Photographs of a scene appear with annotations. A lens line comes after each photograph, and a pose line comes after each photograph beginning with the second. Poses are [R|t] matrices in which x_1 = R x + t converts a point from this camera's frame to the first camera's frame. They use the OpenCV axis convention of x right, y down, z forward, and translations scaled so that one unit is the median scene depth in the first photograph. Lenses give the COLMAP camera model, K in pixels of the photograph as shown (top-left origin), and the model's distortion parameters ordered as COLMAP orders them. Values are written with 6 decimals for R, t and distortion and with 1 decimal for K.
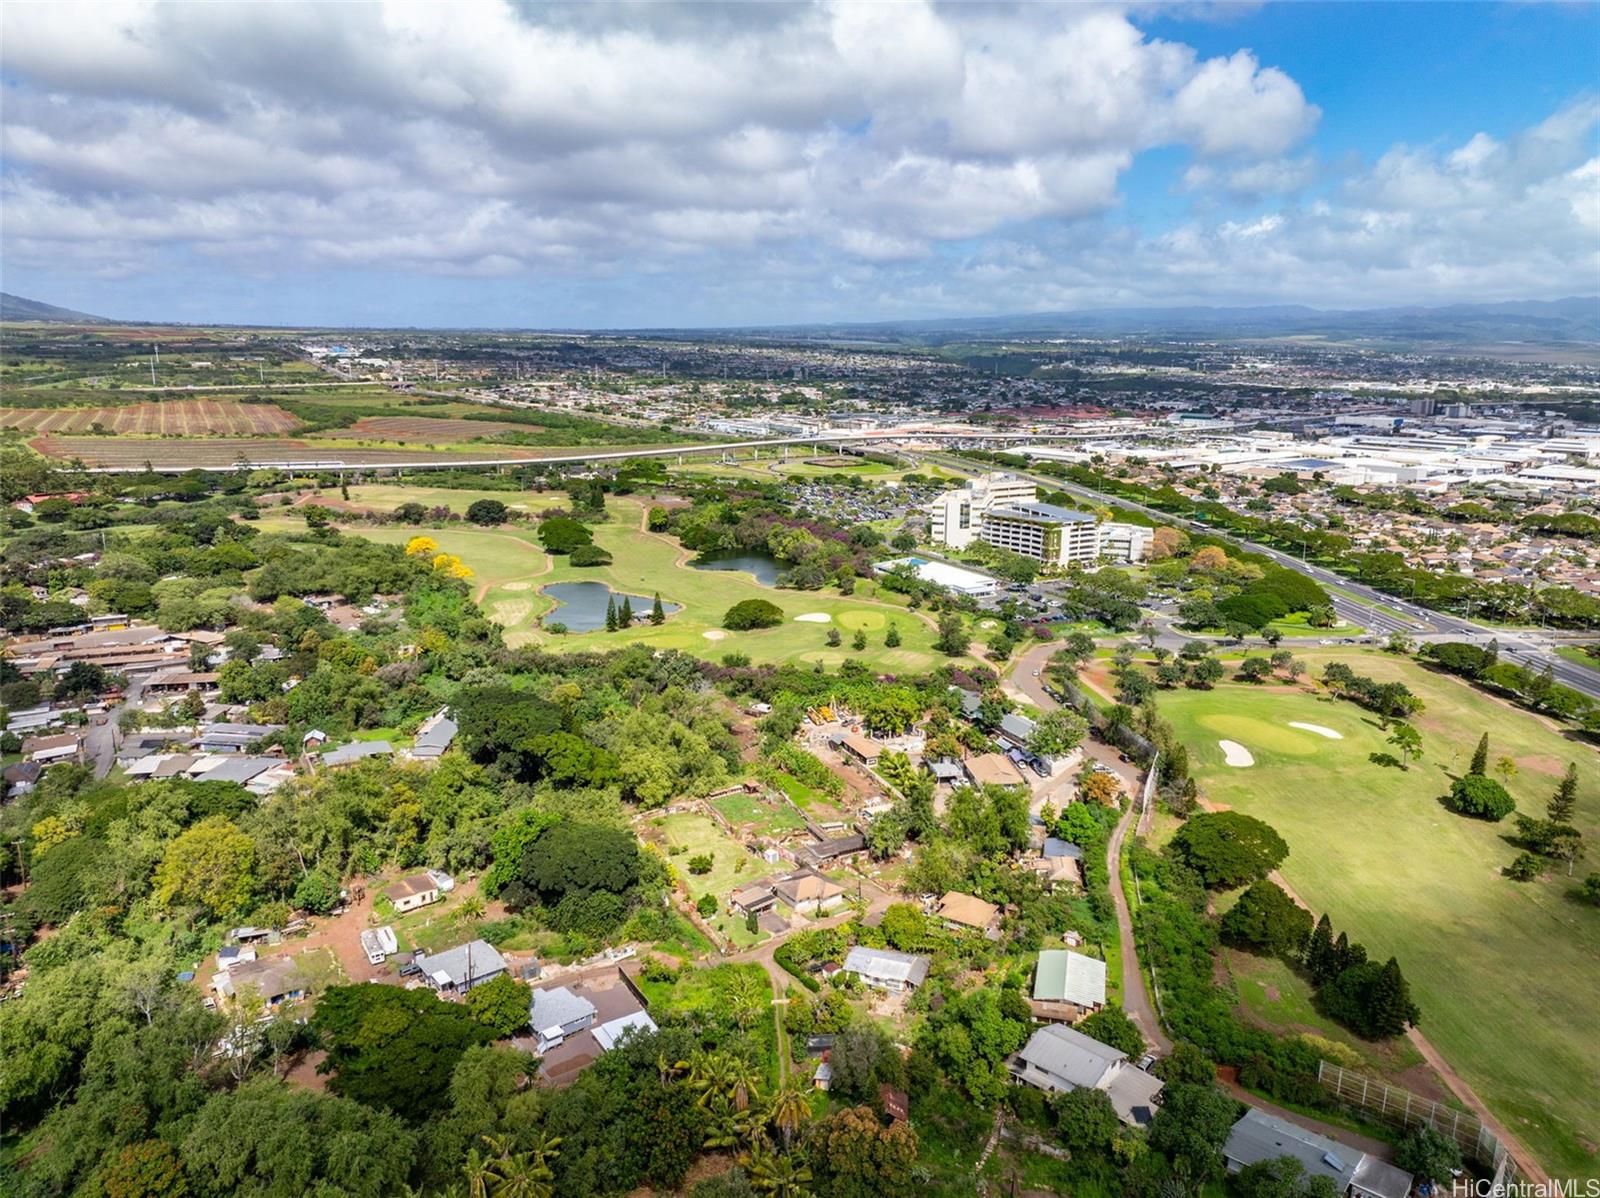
lens RADIAL K [[1112.9, 0, 800.0], [0, 1112.9, 599.0], [0, 0, 1]] dist [0.002837, -0.009527]
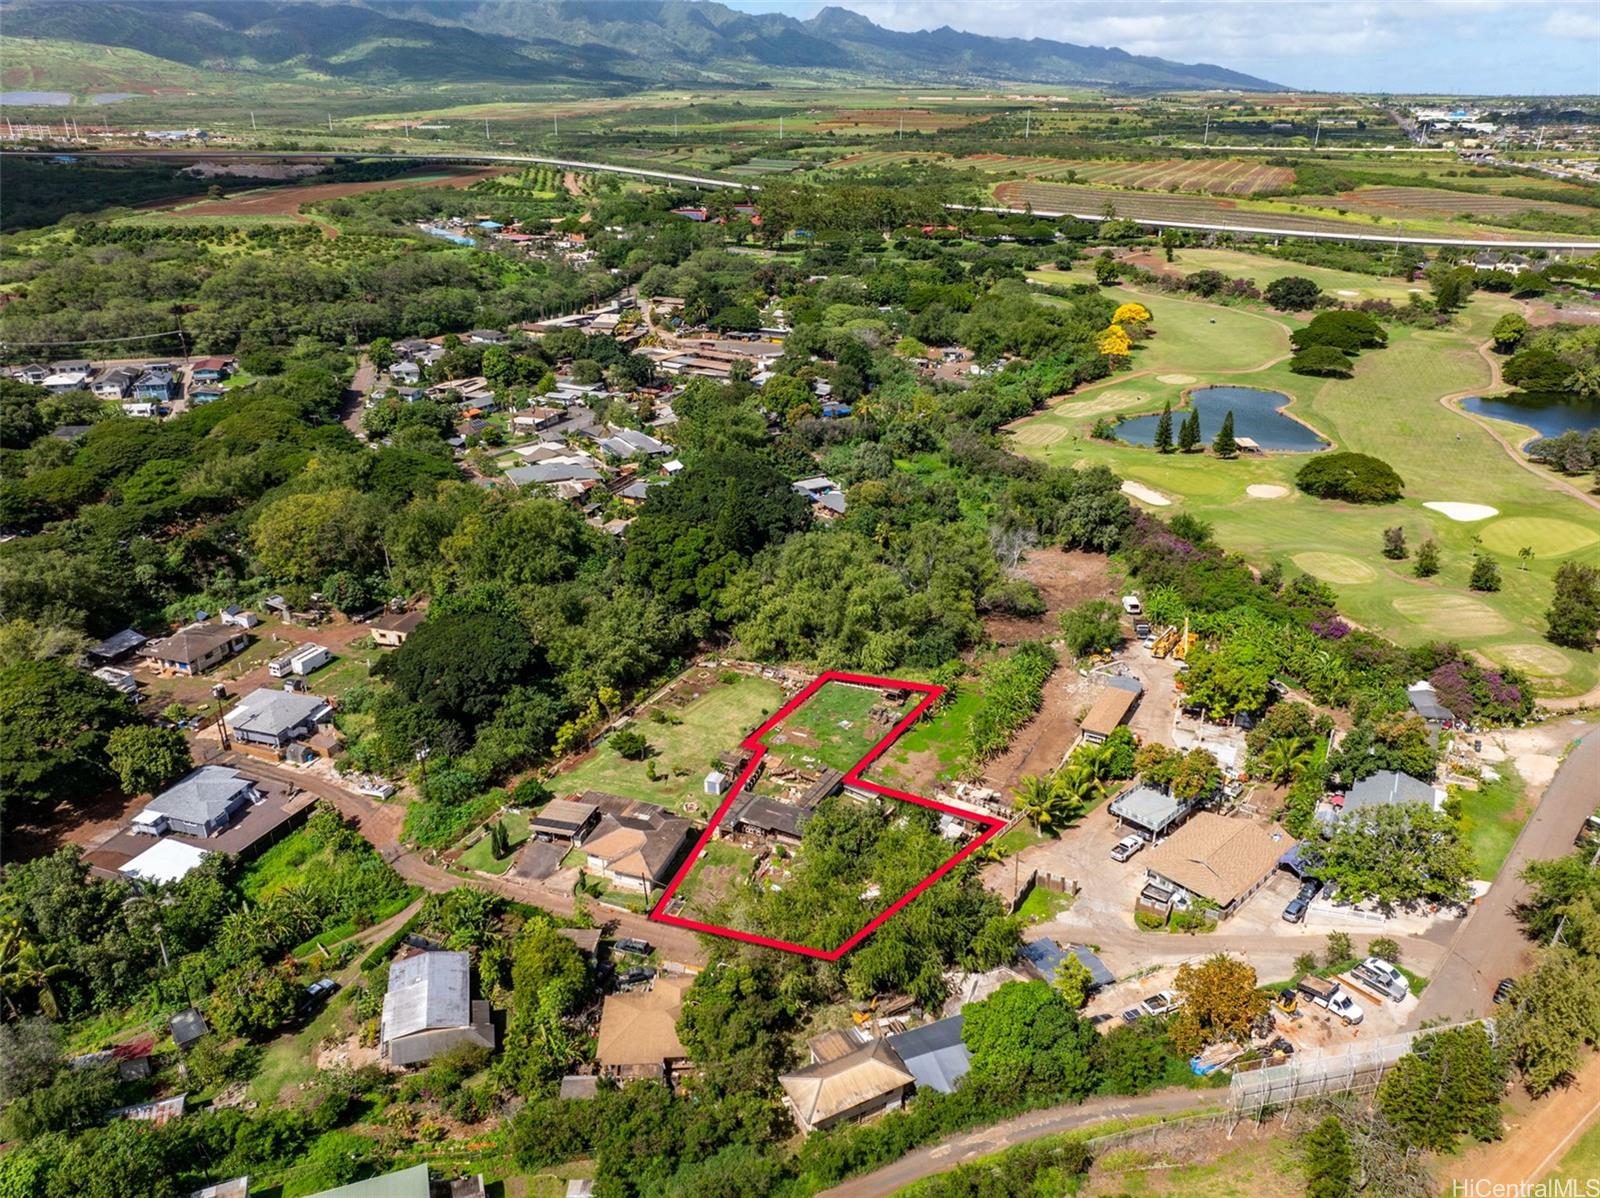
lens RADIAL K [[1123.5, 0, 800.0], [0, 1123.5, 599.0], [0, 0, 1]] dist [-0.045281, 0.052673]
pose [[0.584728, 0.326093, -0.742803, 0.238960], [-0.187081, 0.945175, 0.267666, -0.027853], [0.789363, -0.017548, 0.613676, 0.341667]]
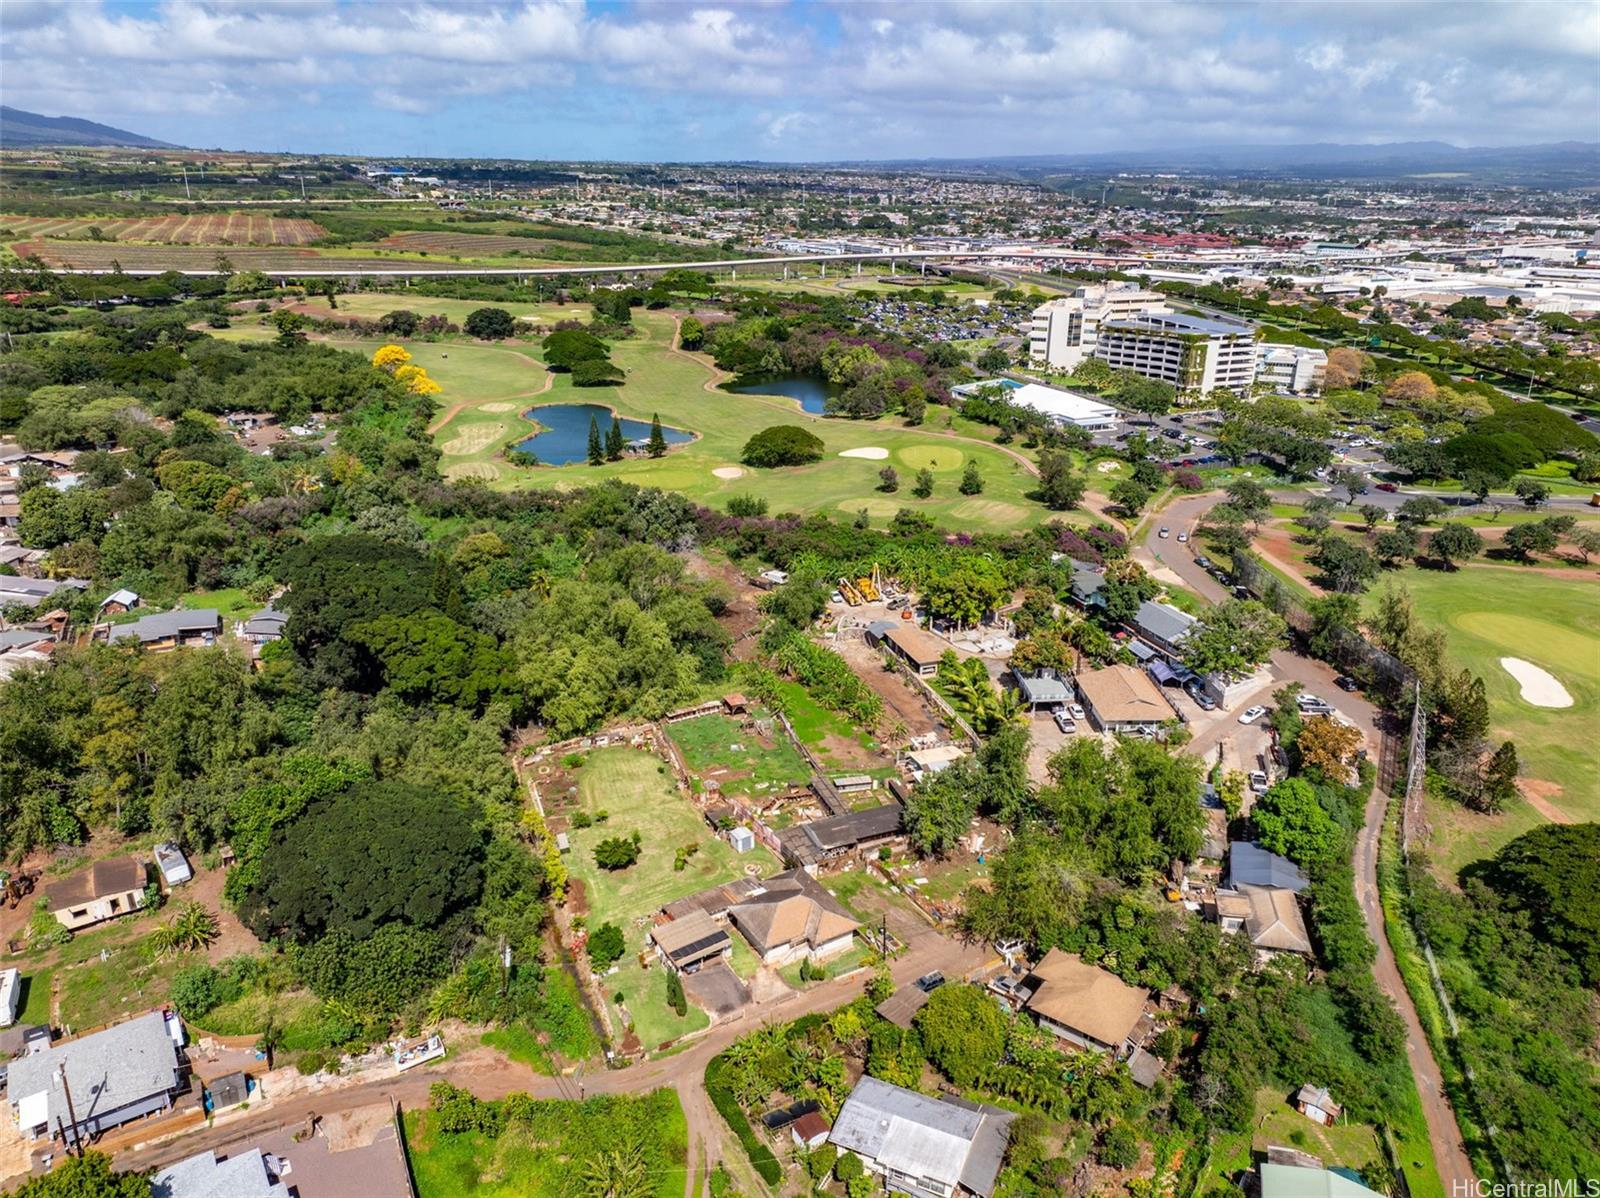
lens RADIAL K [[1112.9, 0, 800.0], [0, 1112.9, 599.0], [0, 0, 1]] dist [0.002837, -0.009527]
pose [[0.996997, 0.033144, -0.069986, 0.022051], [-0.023611, 0.990848, 0.132900, 0.014513], [0.073750, -0.130849, 0.988655, 0.233943]]
